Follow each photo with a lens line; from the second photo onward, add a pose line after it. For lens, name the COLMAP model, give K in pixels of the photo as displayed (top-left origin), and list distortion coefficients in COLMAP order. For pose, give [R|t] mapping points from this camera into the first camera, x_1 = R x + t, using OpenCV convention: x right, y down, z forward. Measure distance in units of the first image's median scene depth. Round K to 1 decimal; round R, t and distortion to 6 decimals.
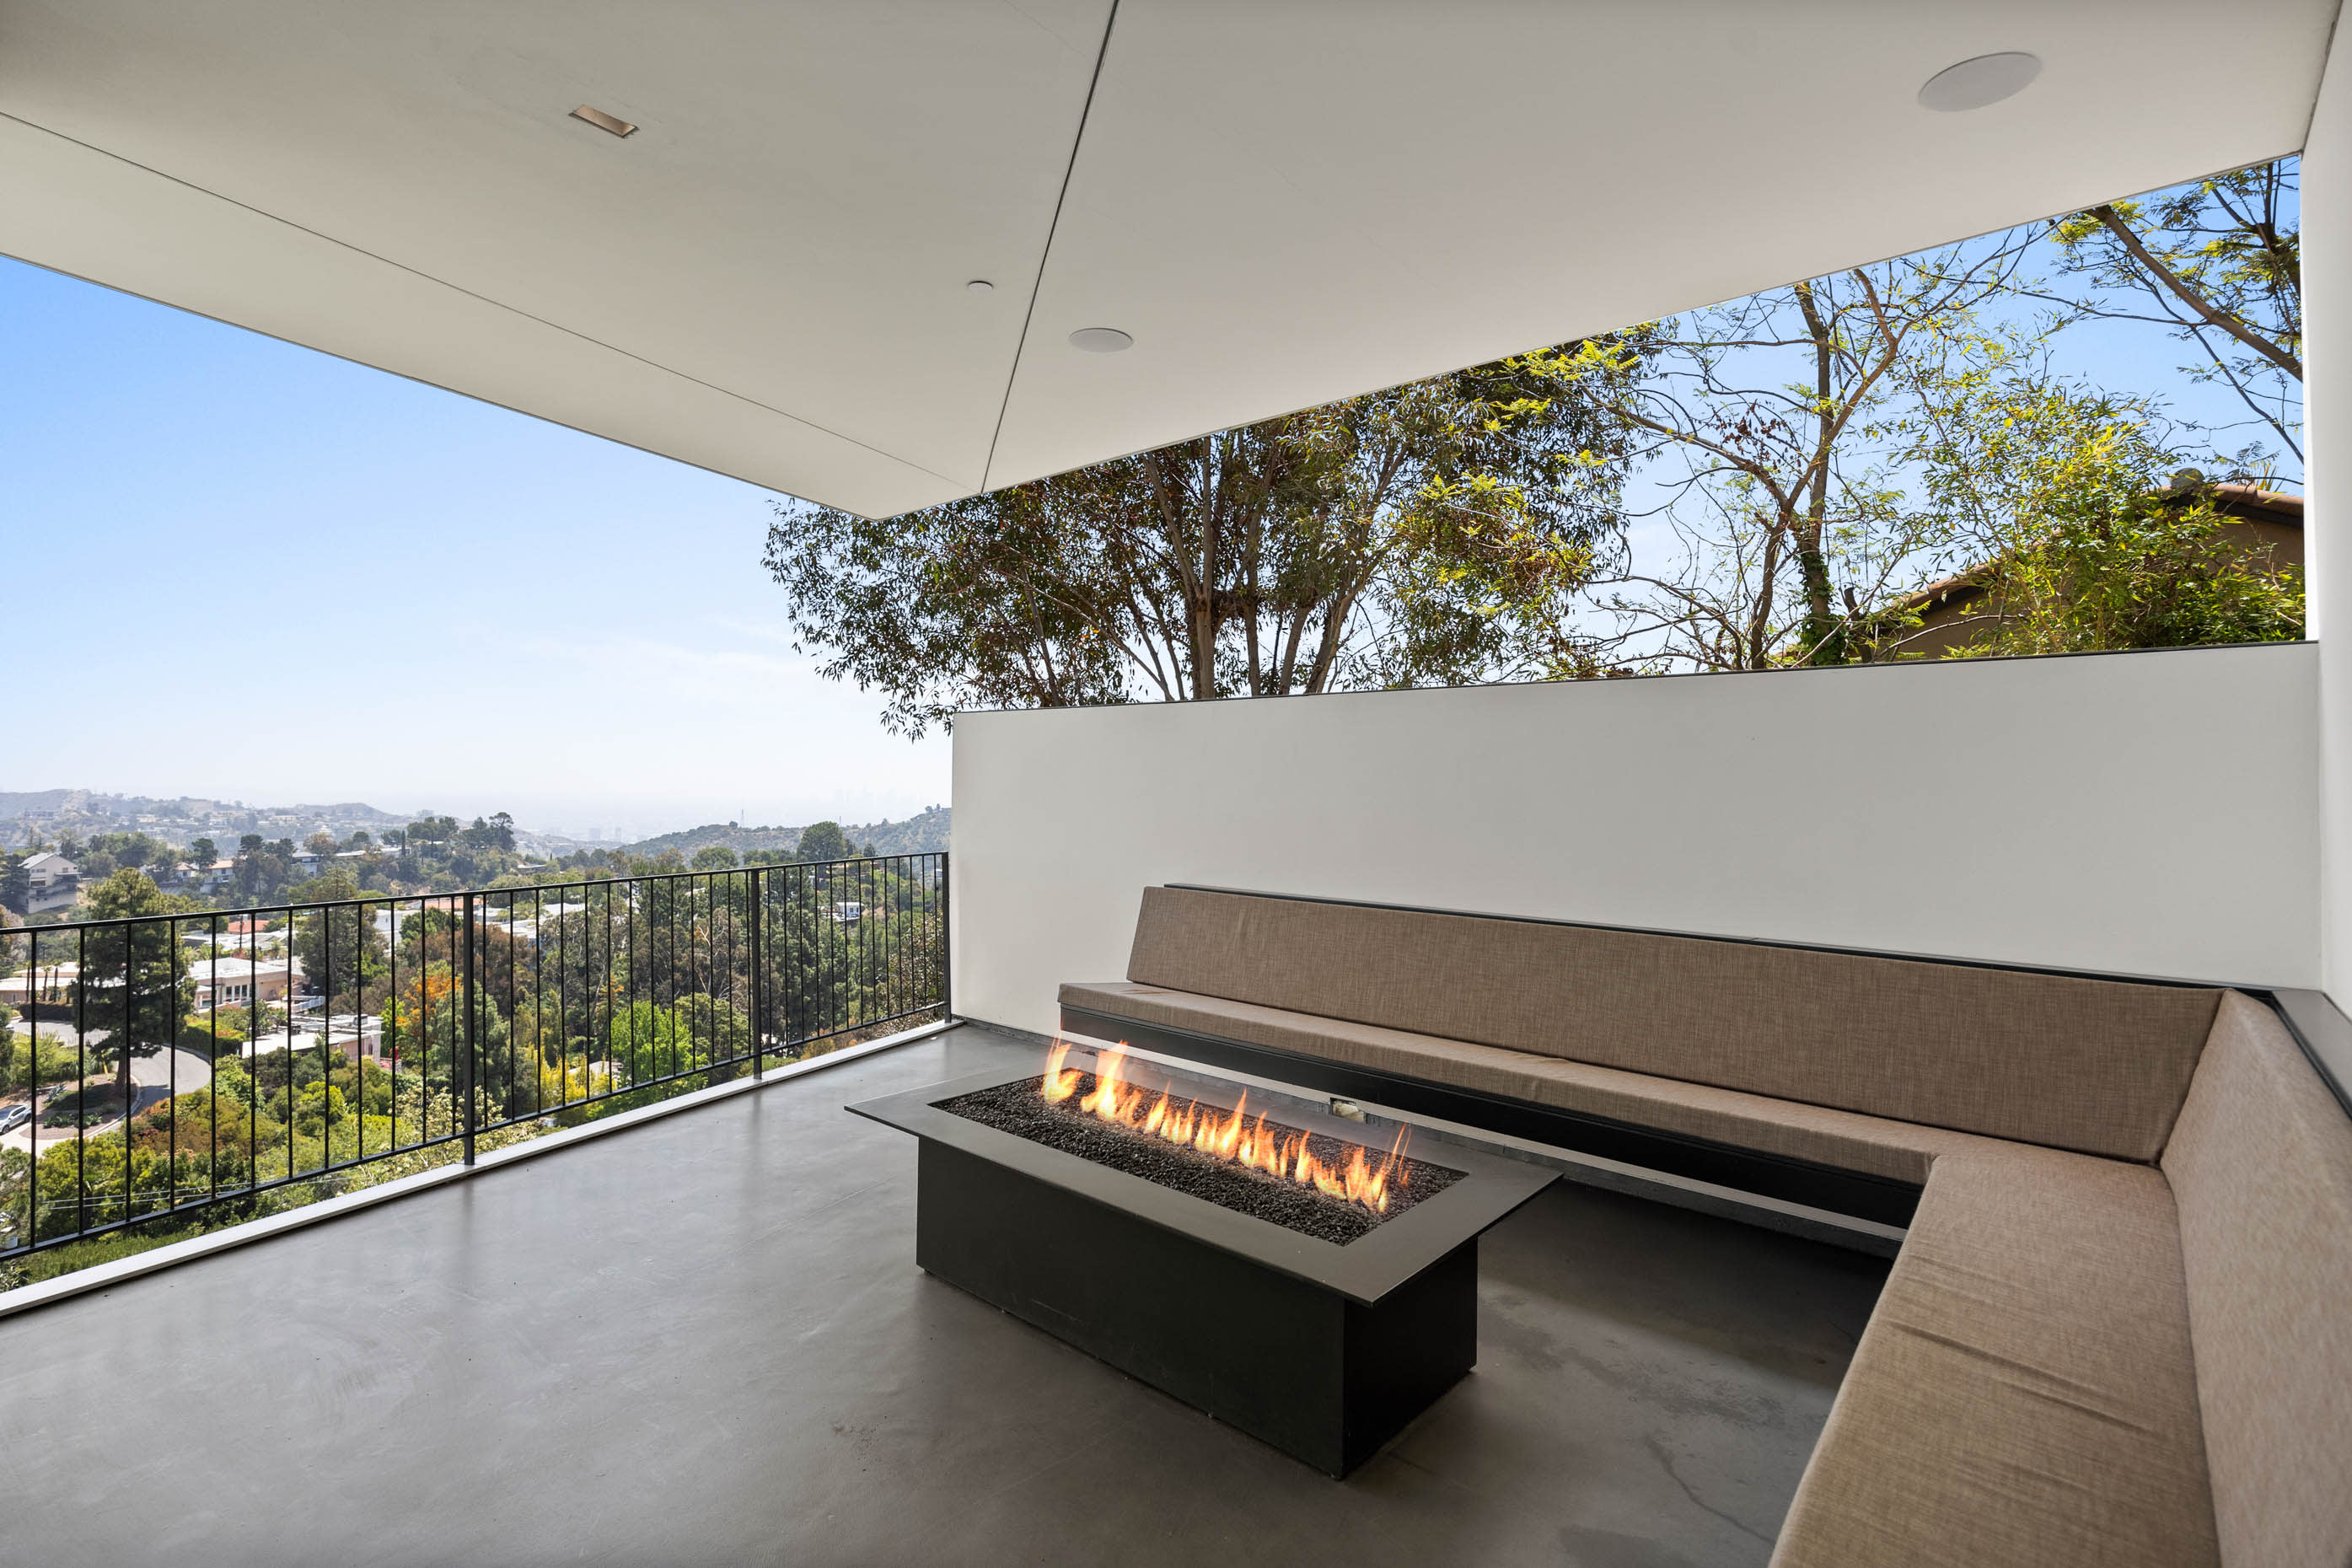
lens RADIAL K [[1194.9, 0, 1182.5], [0, 1194.9, 771.4], [0, 0, 1]] dist [-0.018598, 0.000630]
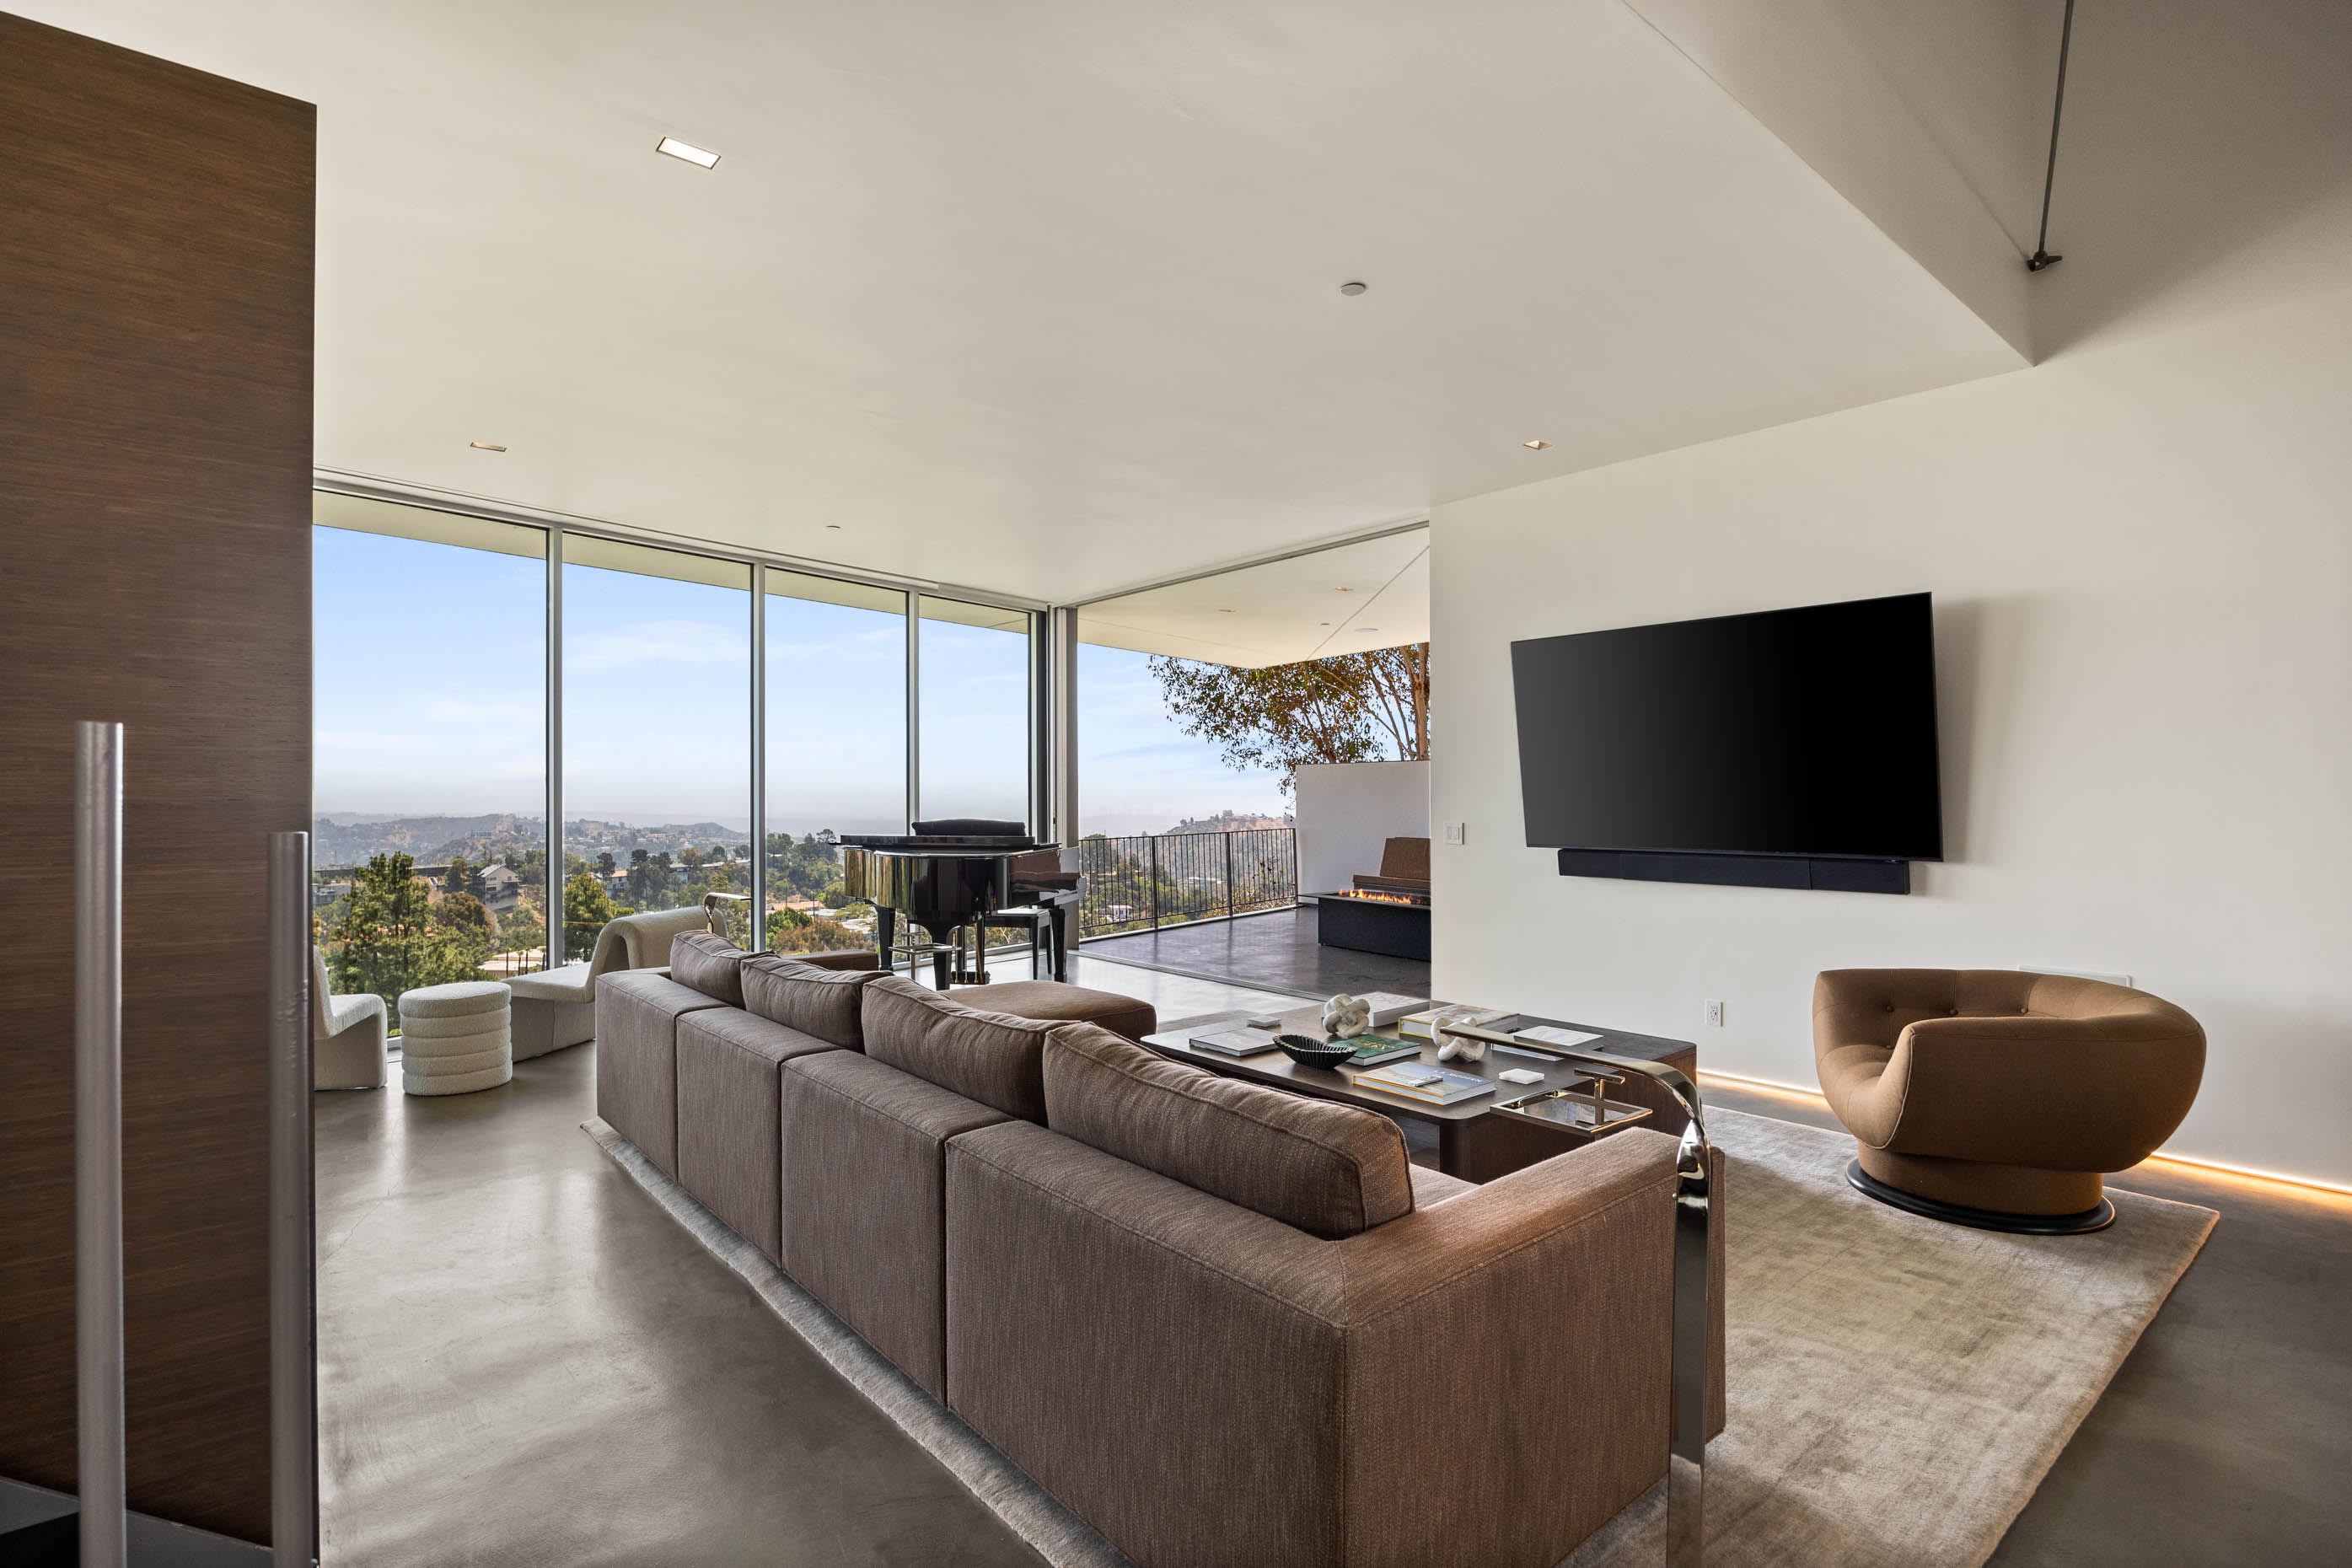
lens RADIAL K [[1119.2, 0, 1162.8], [0, 1119.2, 792.9], [0, 0, 1]] dist [-0.003631, 0.000544]
pose [[0.974589, -0.016253, -0.223408, 0.012155], [0.017594, 0.999837, 0.004012, -0.004047], [0.223307, -0.007841, 0.974717, -0.465370]]
